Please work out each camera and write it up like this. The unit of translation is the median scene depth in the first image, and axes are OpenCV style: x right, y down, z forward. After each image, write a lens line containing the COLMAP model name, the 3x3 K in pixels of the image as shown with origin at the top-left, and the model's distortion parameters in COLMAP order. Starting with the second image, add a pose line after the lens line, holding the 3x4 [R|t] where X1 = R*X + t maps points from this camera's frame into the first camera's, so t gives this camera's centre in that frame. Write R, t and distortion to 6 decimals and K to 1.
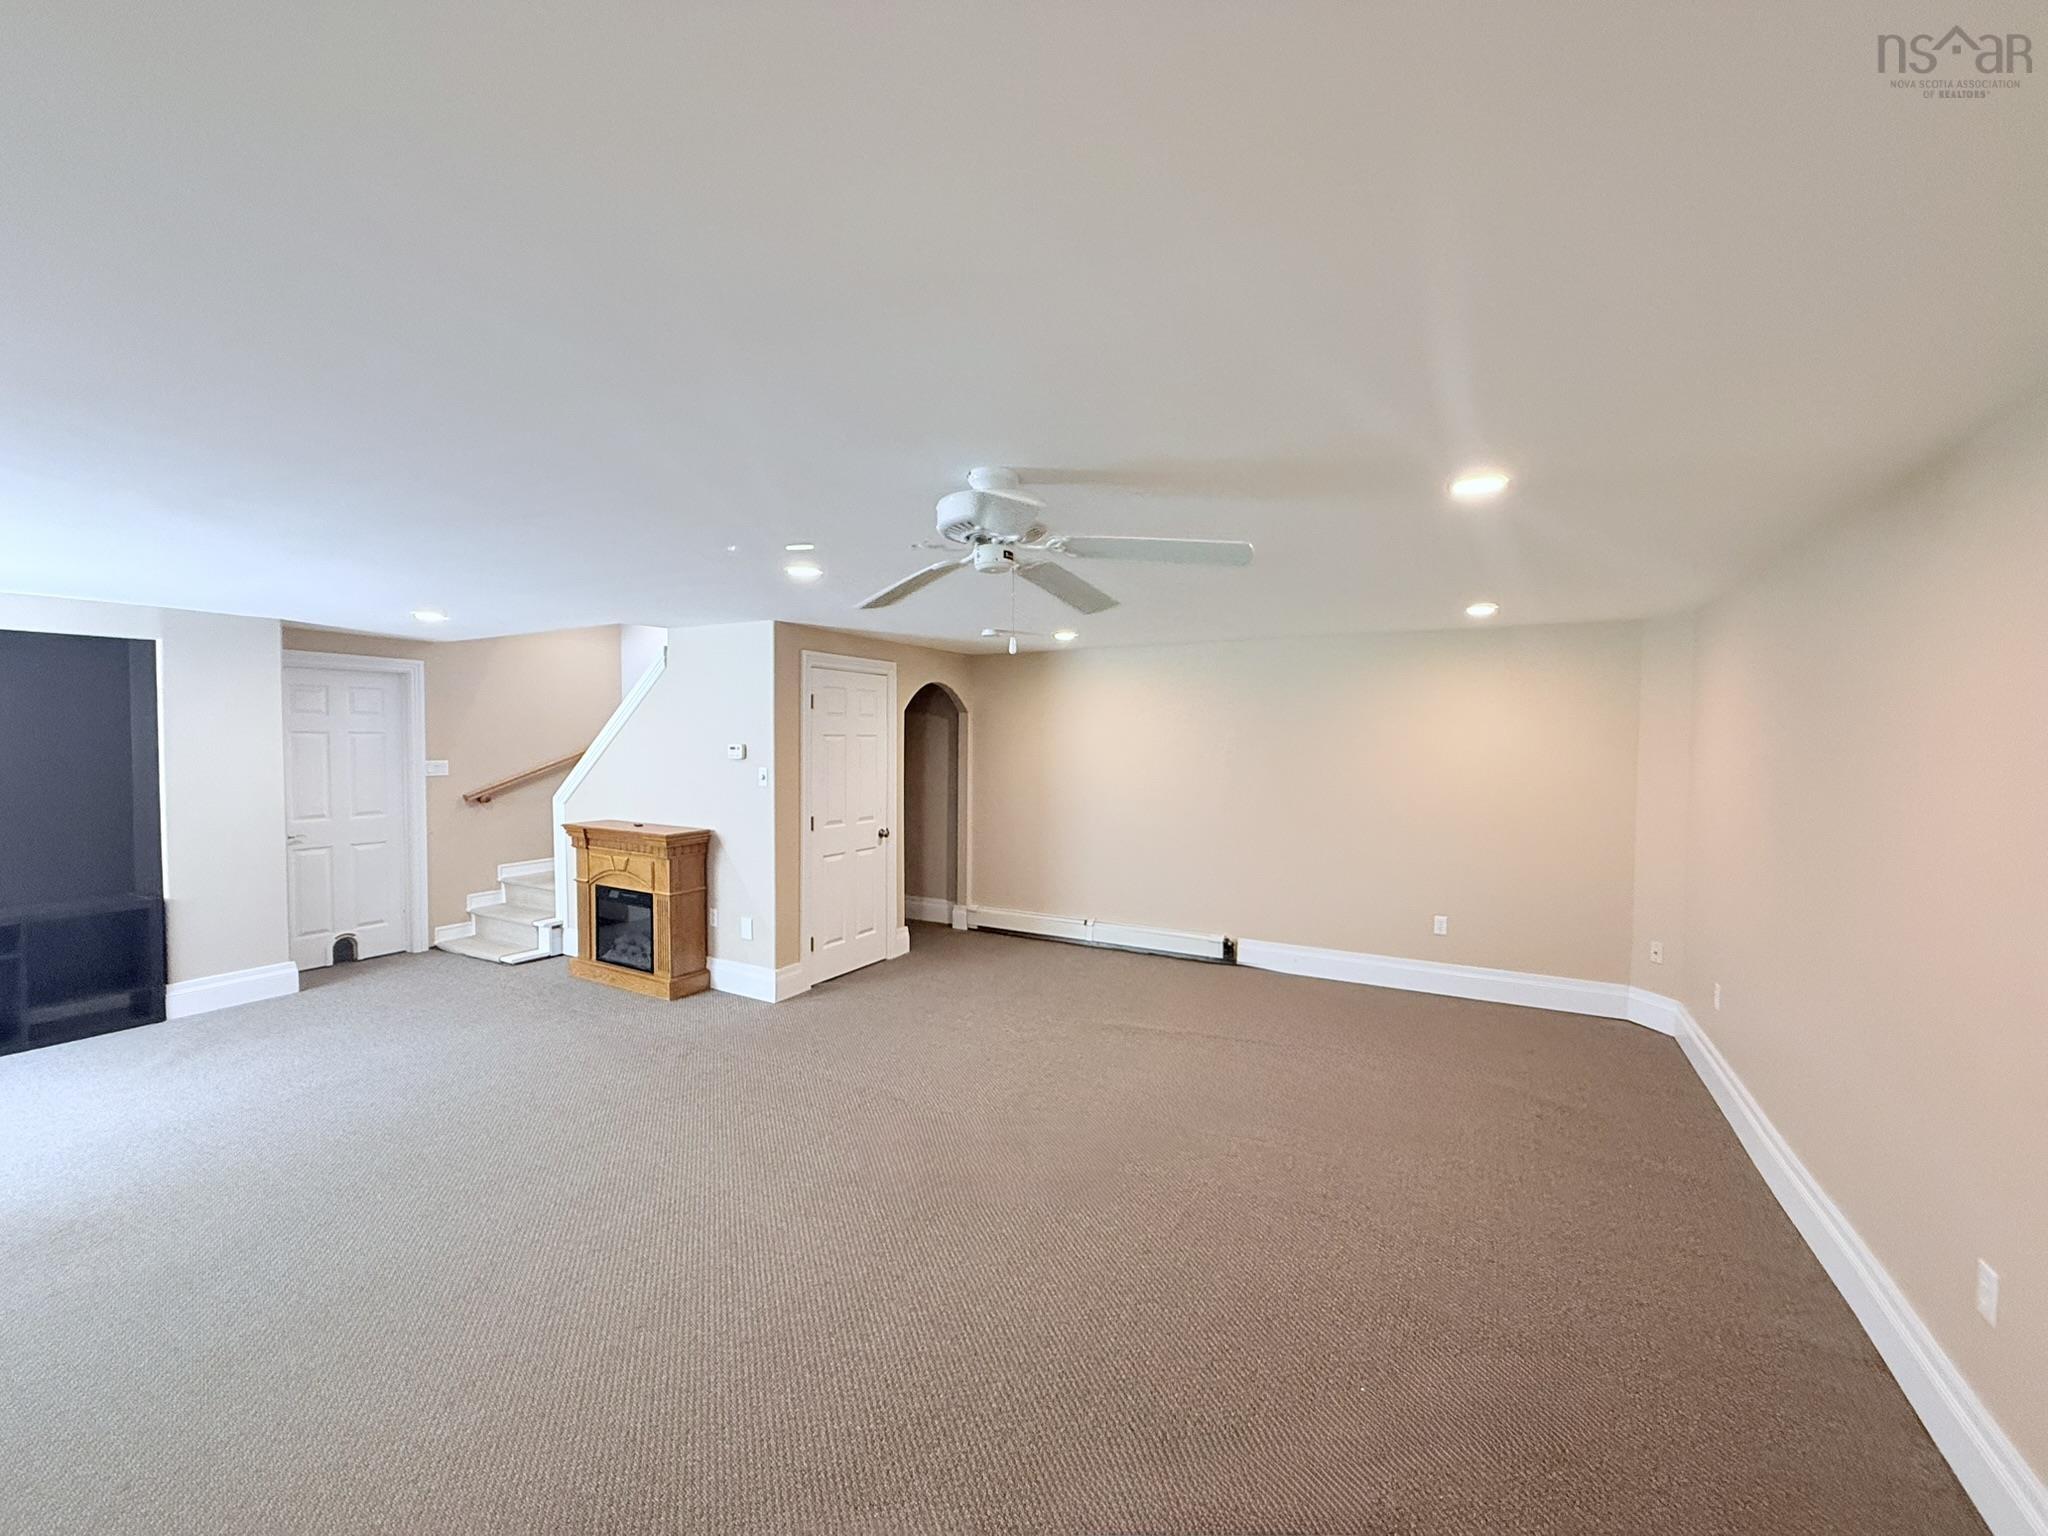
lens RADIAL K [[811.4, 0, 1027.3], [0, 811.4, 772.5], [0, 0, 1]] dist [-0.000492, -0.000420]
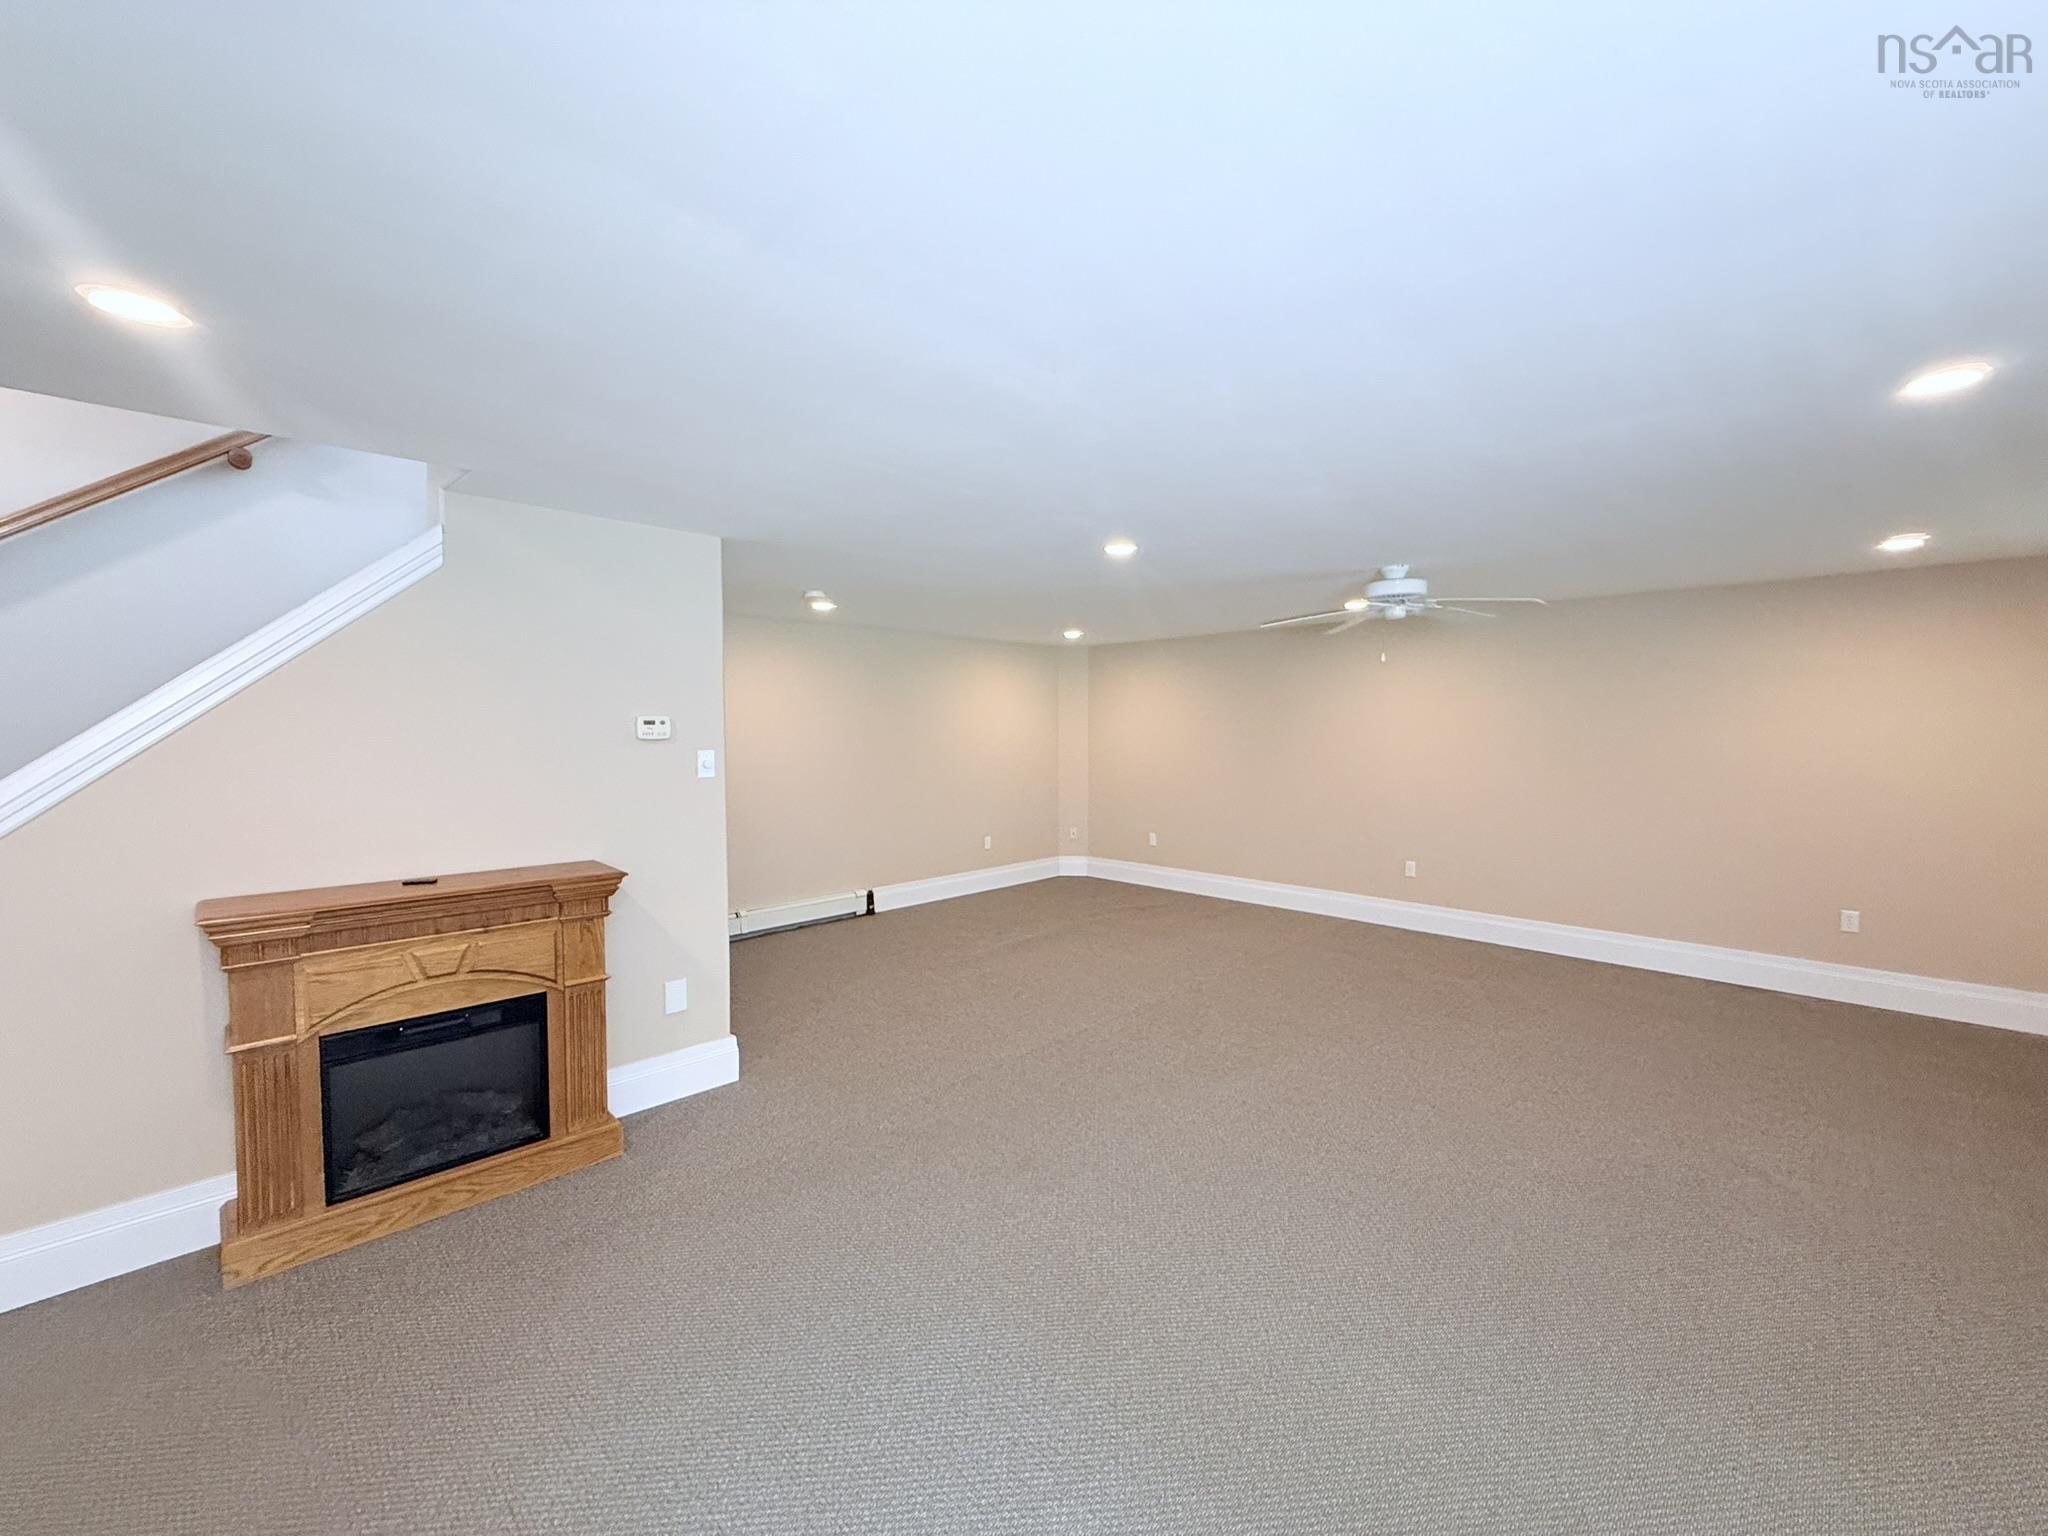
lens RADIAL K [[811.4, 0, 1027.3], [0, 811.4, 772.5], [0, 0, 1]] dist [-0.000492, -0.000420]
pose [[0.323977, -0.071421, 0.943365, -0.822863], [0.042718, 0.997234, 0.060829, -0.018109], [-0.945100, 0.020591, 0.326132, 0.488040]]
